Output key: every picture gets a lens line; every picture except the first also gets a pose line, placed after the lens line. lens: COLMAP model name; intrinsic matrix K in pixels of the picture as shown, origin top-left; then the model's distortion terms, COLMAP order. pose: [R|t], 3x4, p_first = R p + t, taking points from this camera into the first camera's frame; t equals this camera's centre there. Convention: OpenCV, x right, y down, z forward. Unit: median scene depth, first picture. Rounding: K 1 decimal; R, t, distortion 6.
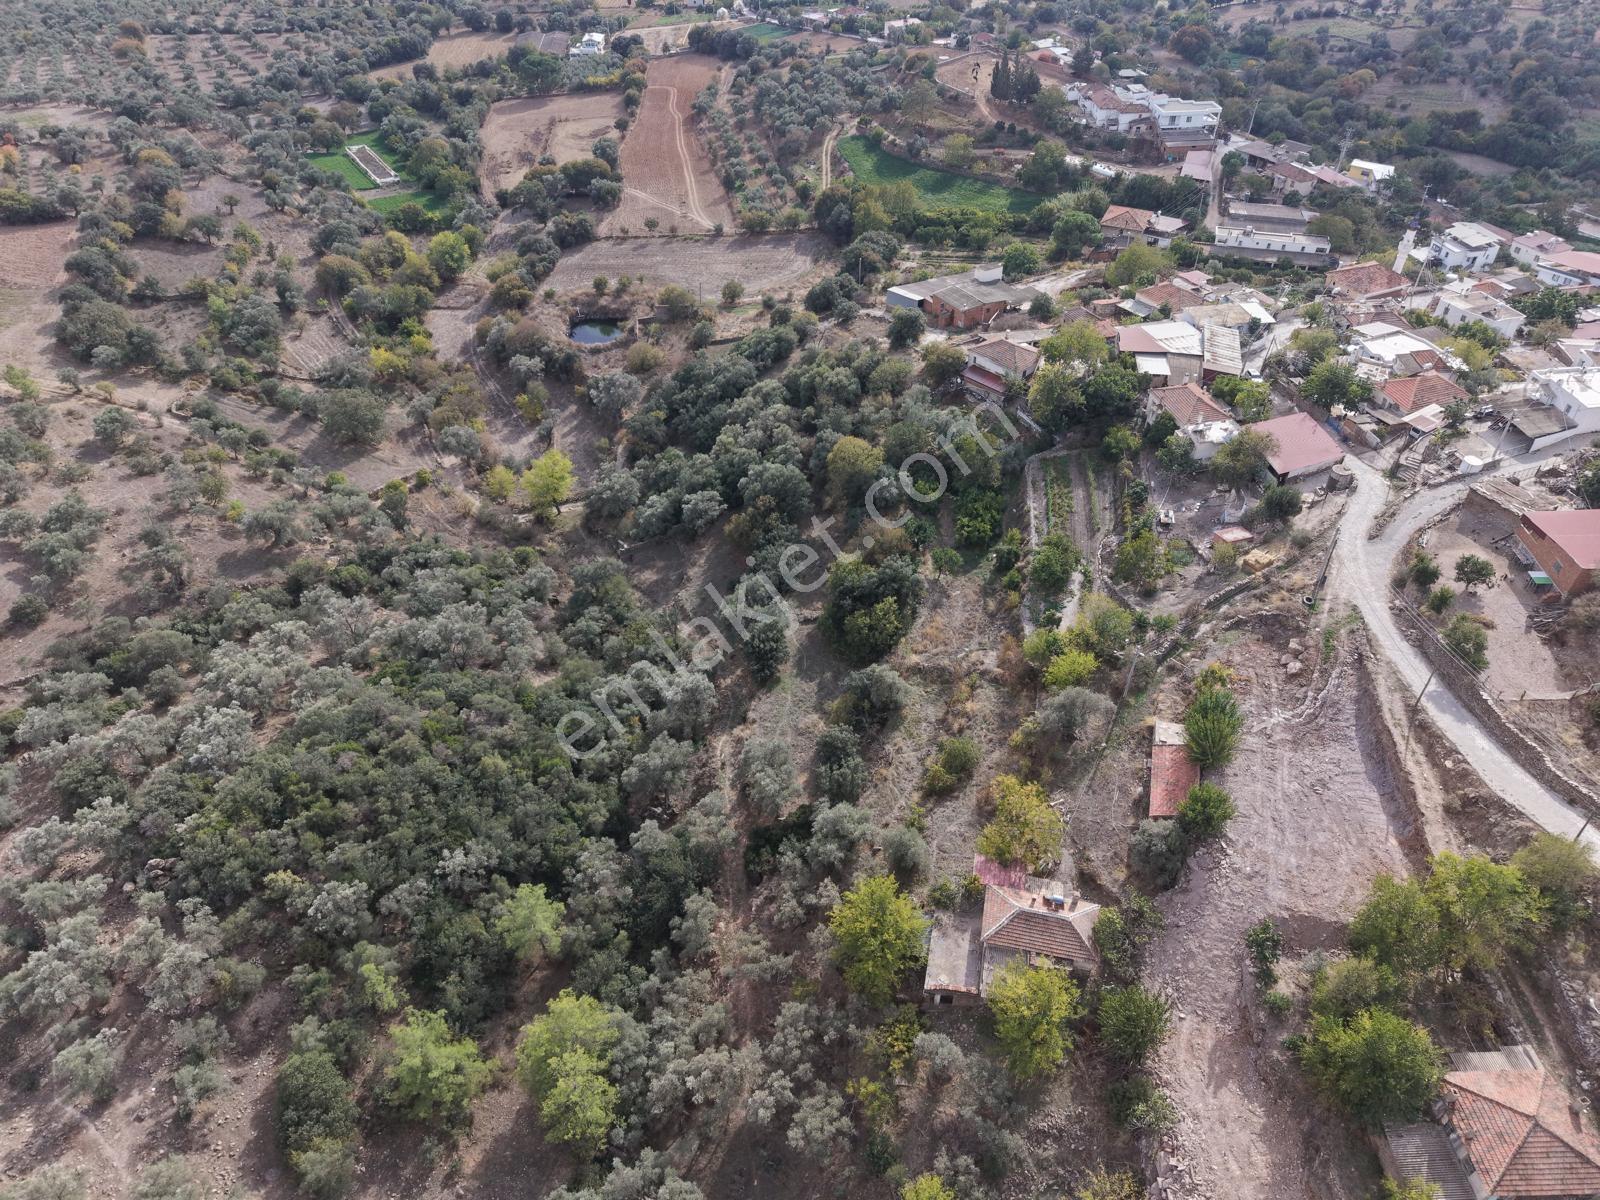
lens RADIAL K [[1075.2, 0, 799.7], [0, 1075.2, 593.2], [0, 0, 1]] dist [0.020774, -0.019164]
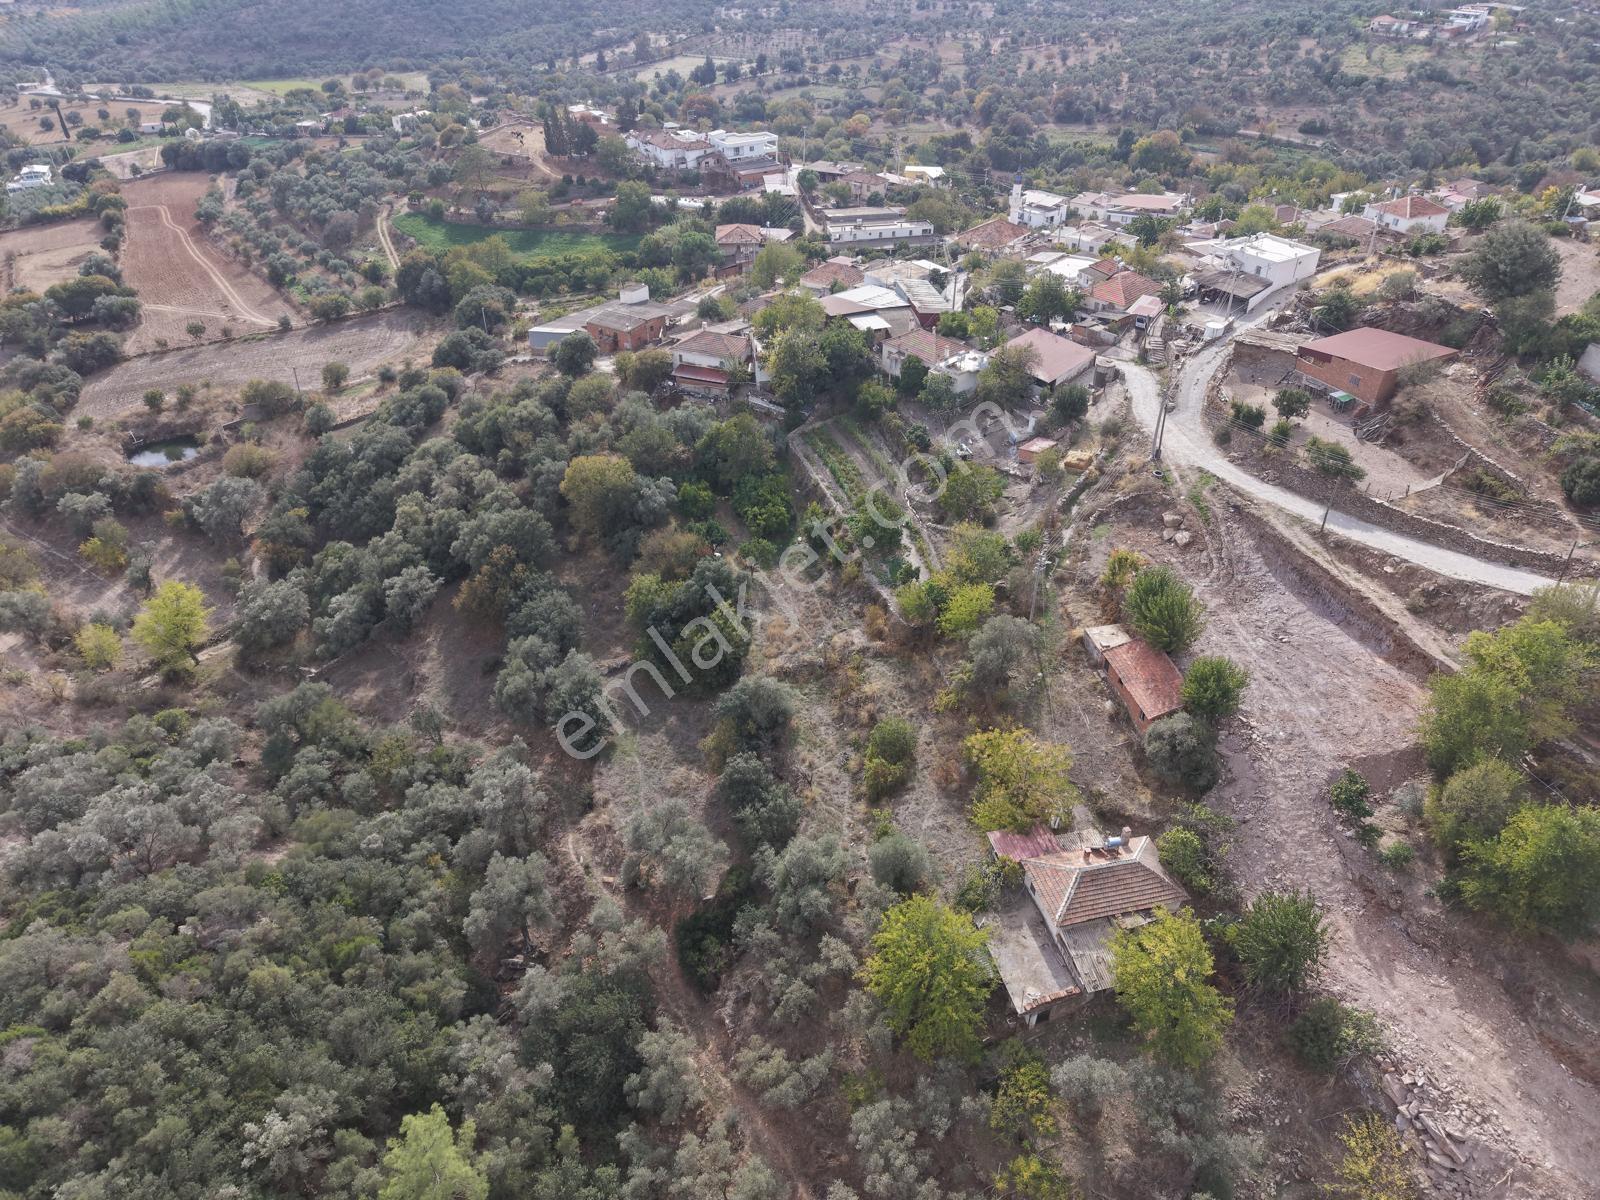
lens RADIAL K [[1075.2, 0, 799.7], [0, 1075.2, 593.2], [0, 0, 1]] dist [0.020774, -0.019164]
pose [[0.895852, -0.251297, 0.366469, -0.149777], [0.289191, 0.955887, -0.051468, 0.053017], [-0.337369, 0.152087, 0.929006, 0.202642]]
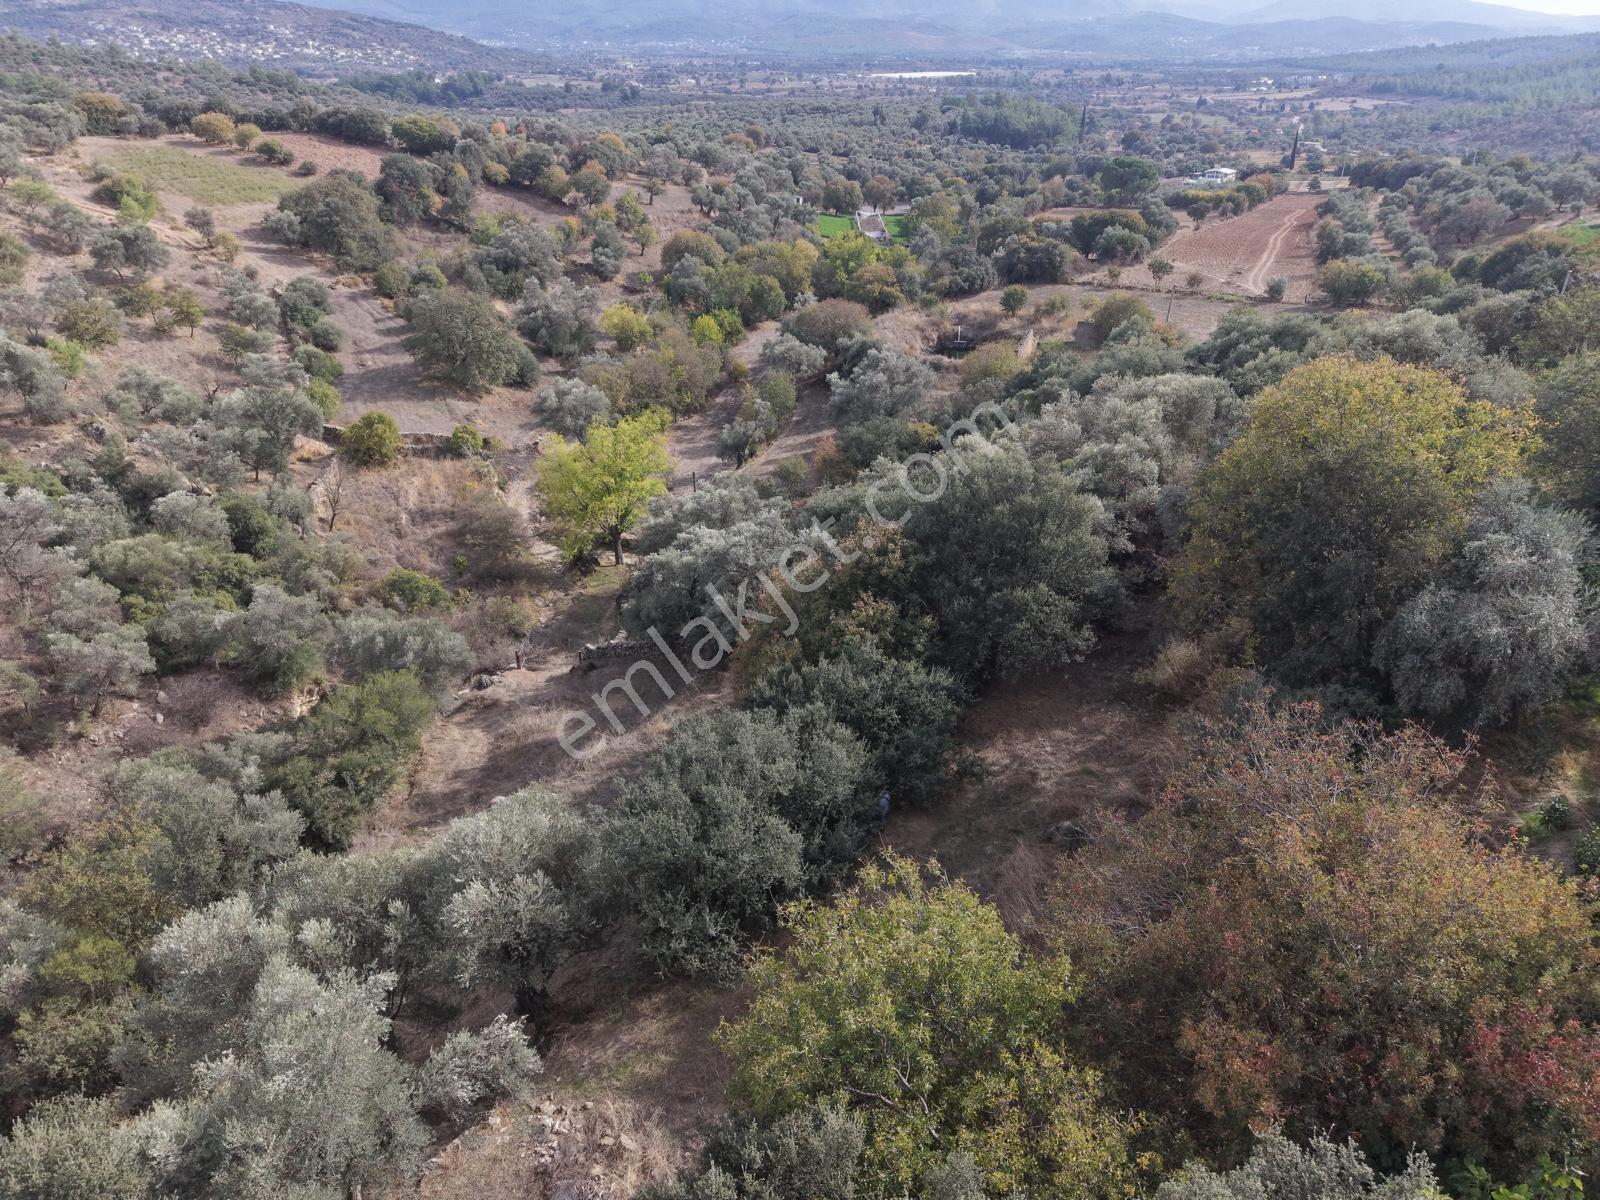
lens RADIAL K [[1075.2, 0, 799.7], [0, 1075.2, 593.2], [0, 0, 1]] dist [0.020774, -0.019164]
pose [[0.827445, 0.265040, -0.495064, 0.082098], [-0.370740, 0.919996, -0.127119, -0.047639], [0.421765, 0.288724, 0.859507, 0.875516]]
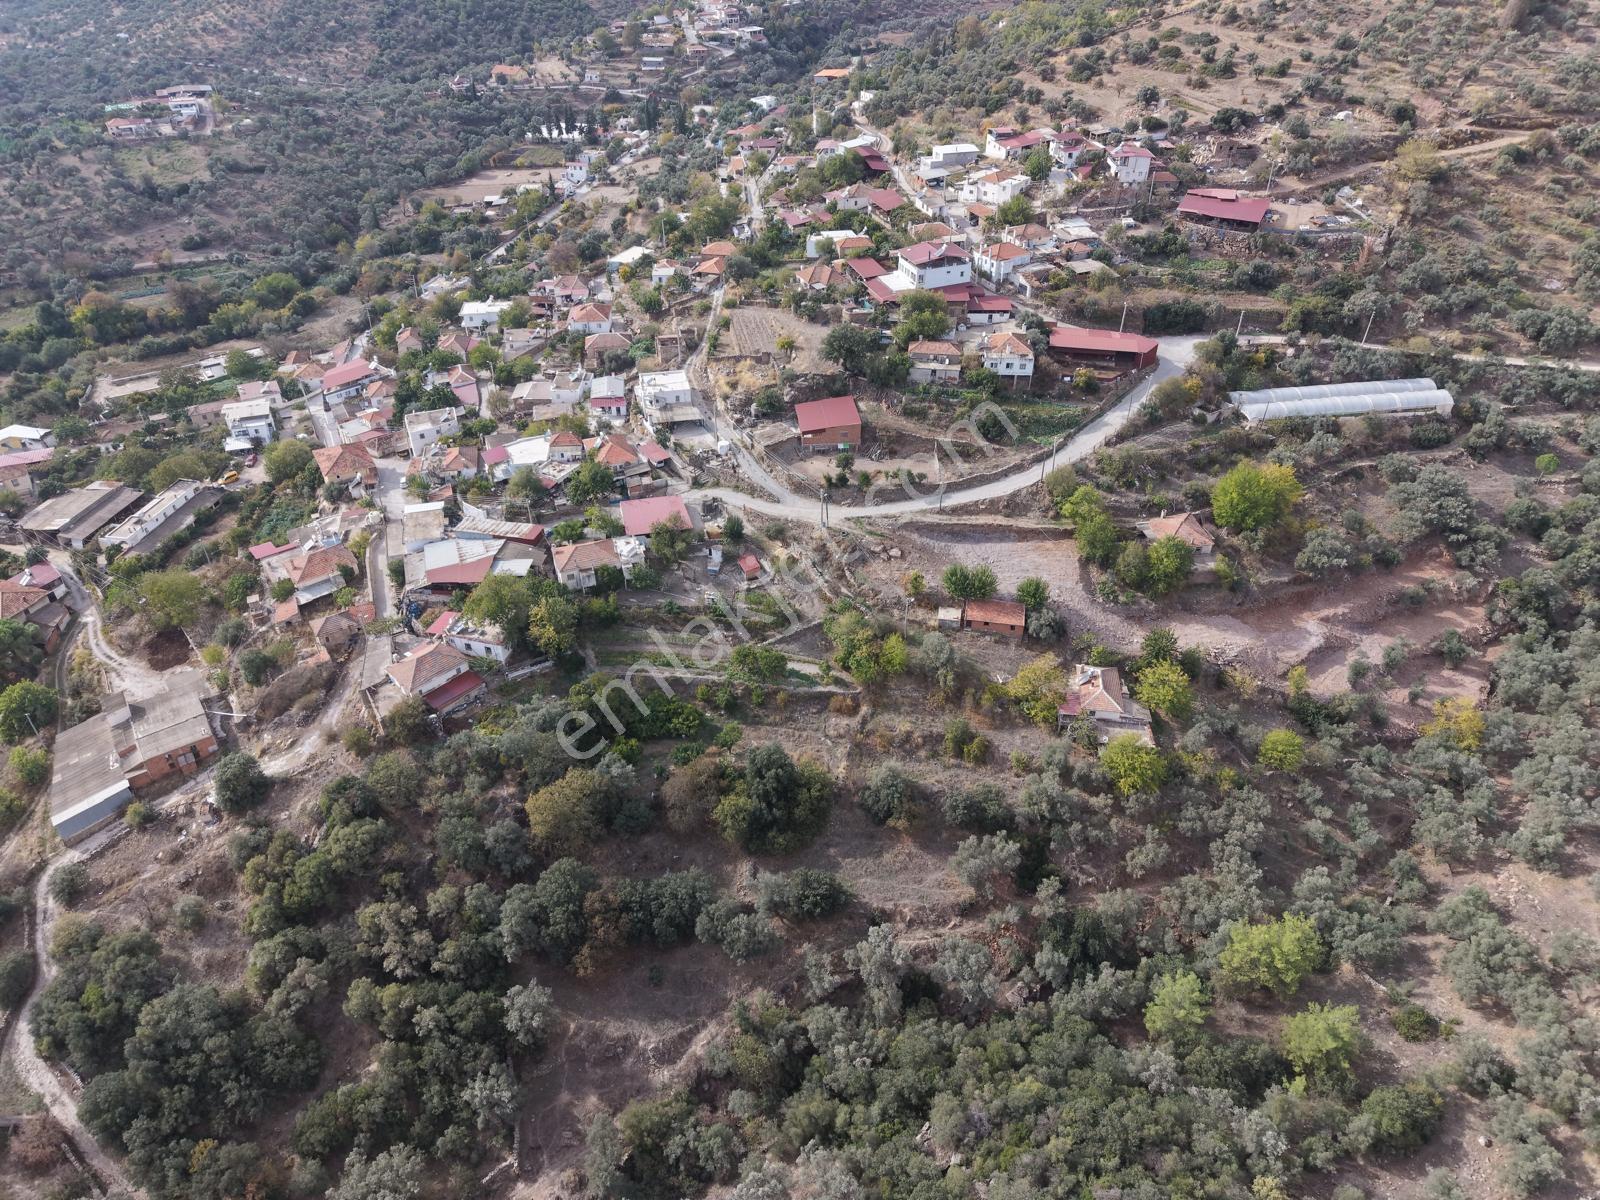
lens RADIAL K [[1063.8, 0, 800.0], [0, 1063.8, 600.0], [0, 0, 1]] dist [0.058931, -0.071395]
pose [[-0.094470, -0.582651, 0.807213, -0.672214], [0.650141, 0.577945, 0.493251, -0.605943], [-0.753918, 0.571400, 0.324207, 0.500968]]
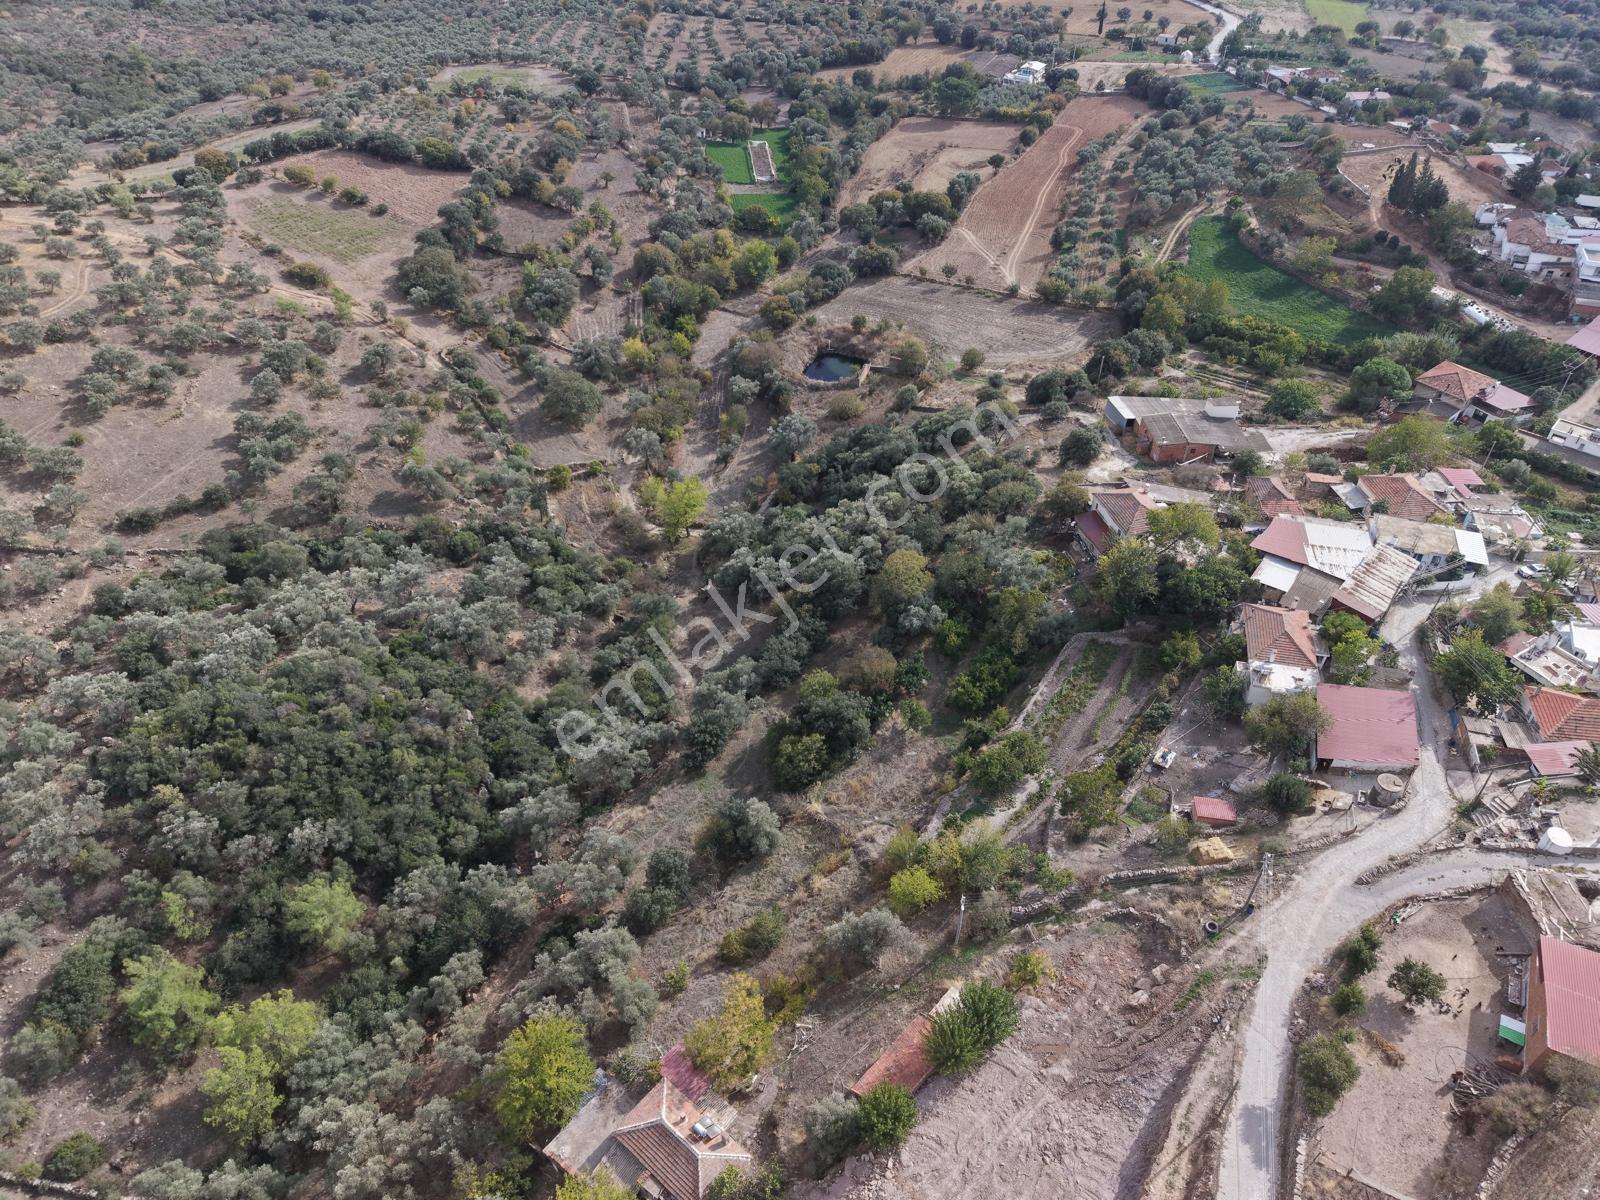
lens RADIAL K [[1075.2, 0, 799.7], [0, 1075.2, 593.2], [0, 0, 1]] dist [0.020774, -0.019164]
pose [[0.886532, 0.300956, -0.351406, 0.336446], [-0.300812, 0.952012, 0.056442, -0.150969], [0.351529, 0.055670, 0.934520, 0.105091]]
